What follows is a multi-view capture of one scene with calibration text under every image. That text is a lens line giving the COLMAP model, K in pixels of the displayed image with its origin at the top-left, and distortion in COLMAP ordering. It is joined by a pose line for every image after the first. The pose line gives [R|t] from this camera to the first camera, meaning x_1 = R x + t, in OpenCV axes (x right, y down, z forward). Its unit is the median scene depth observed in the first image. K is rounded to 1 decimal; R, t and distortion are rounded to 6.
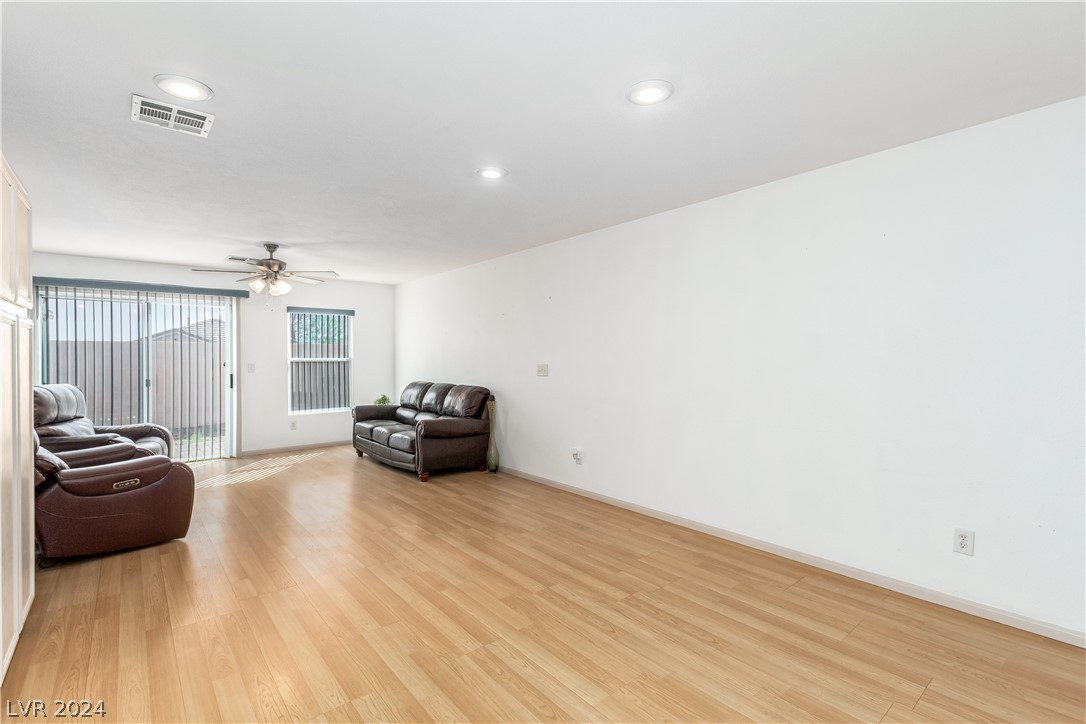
lens RADIAL K [[495.6, 0, 532.0], [0, 495.6, 366.5], [0, 0, 1]] dist [0.005591, -0.001377]
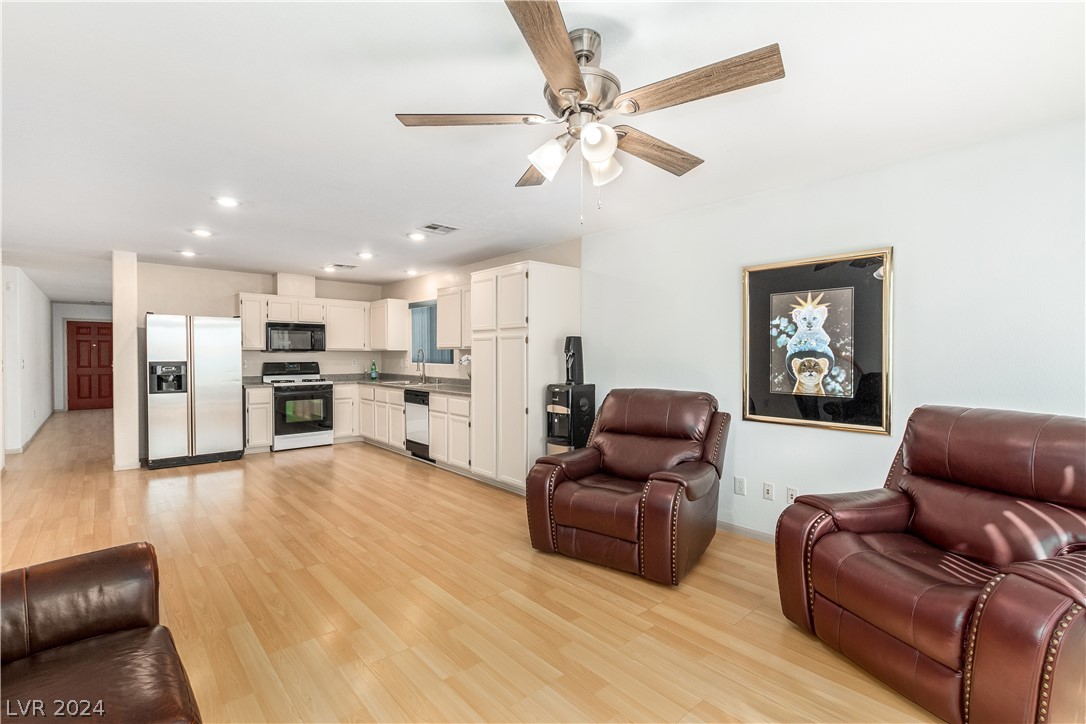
lens RADIAL K [[495.6, 0, 543.0], [0, 495.6, 358.1], [0, 0, 1]] dist [0.005591, -0.001377]
pose [[-0.998735, 0.004228, -0.050111, -0.590295], [0.002987, 0.999688, 0.024804, -0.029540], [0.050200, 0.024623, -0.998436, 1.688353]]
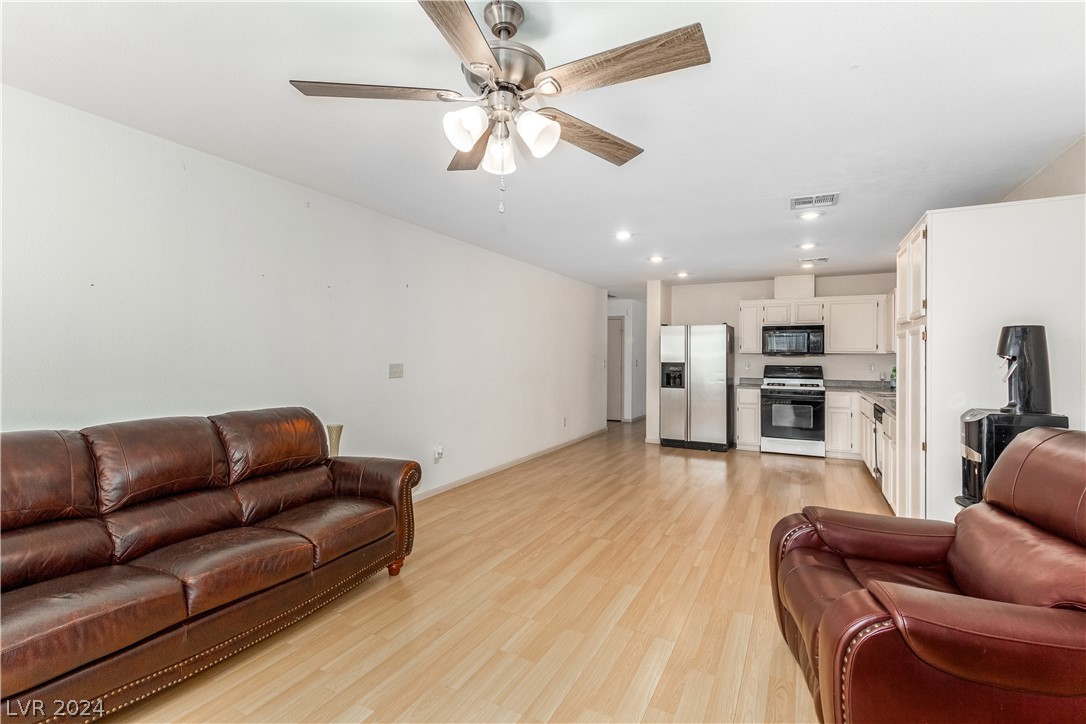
lens RADIAL K [[495.6, 0, 537.9], [0, 495.6, 350.9], [0, 0, 1]] dist [0.005591, -0.001377]
pose [[-0.390883, 0.012163, 0.920360, -1.037237], [0.012726, 0.999889, -0.007809, -0.022361], [-0.920352, 0.008660, -0.390994, 1.371830]]
